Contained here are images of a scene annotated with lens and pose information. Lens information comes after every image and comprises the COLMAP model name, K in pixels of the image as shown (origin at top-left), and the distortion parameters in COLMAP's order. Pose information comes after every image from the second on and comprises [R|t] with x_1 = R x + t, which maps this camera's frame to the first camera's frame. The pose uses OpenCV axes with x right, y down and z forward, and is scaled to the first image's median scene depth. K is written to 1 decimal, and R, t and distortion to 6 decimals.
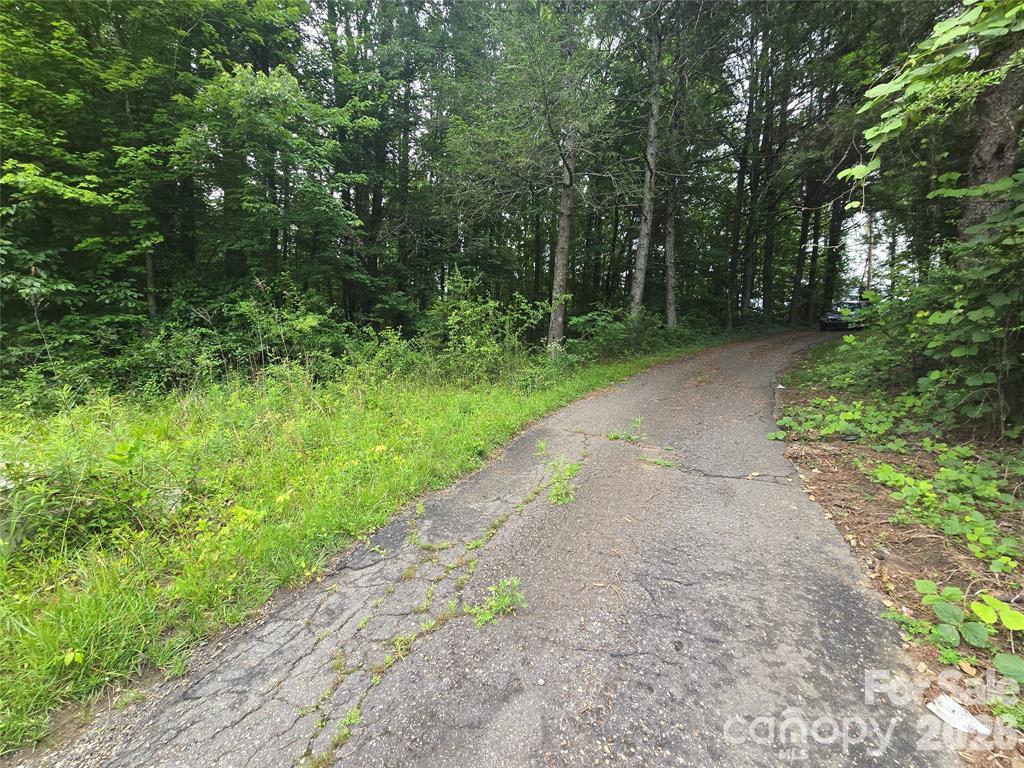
lens RADIAL K [[418.1, 0, 512.5], [0, 418.1, 385.1], [0, 0, 1]] dist [-0.003074, 0.001493]
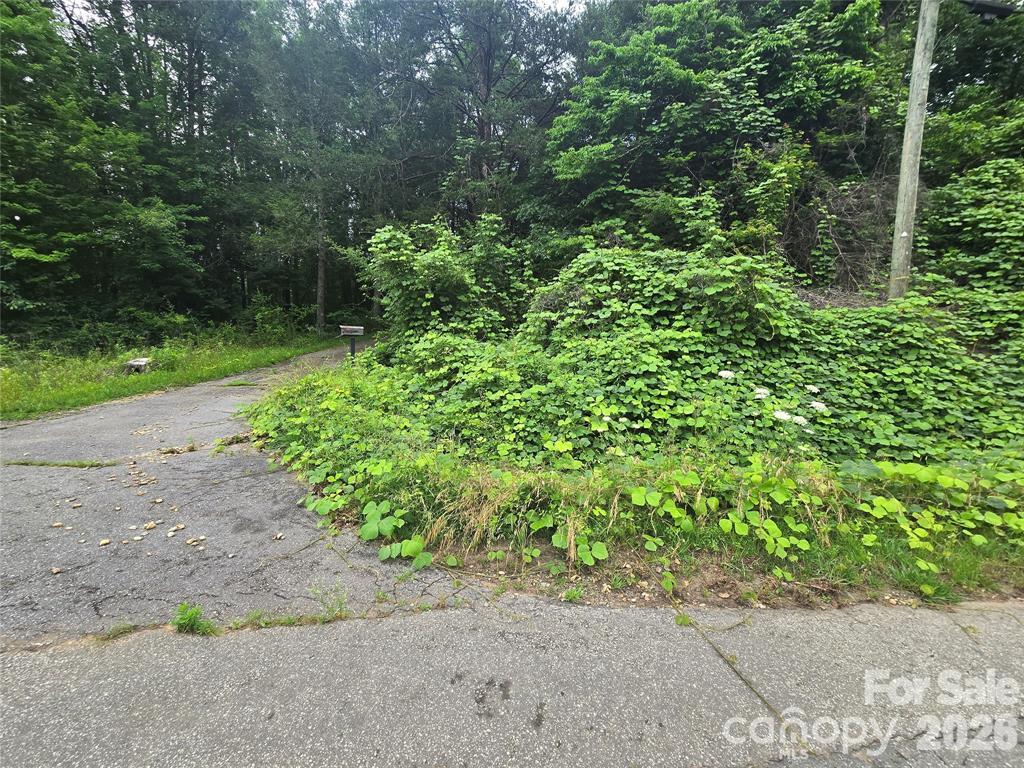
lens RADIAL K [[418.1, 0, 510.3], [0, 418.1, 377.5], [0, 0, 1]] dist [-0.003074, 0.001493]
pose [[0.914743, -0.064299, 0.398888, 0.159814], [0.053584, 0.997841, 0.037968, 0.136895], [-0.400468, -0.013357, 0.916213, -1.434995]]
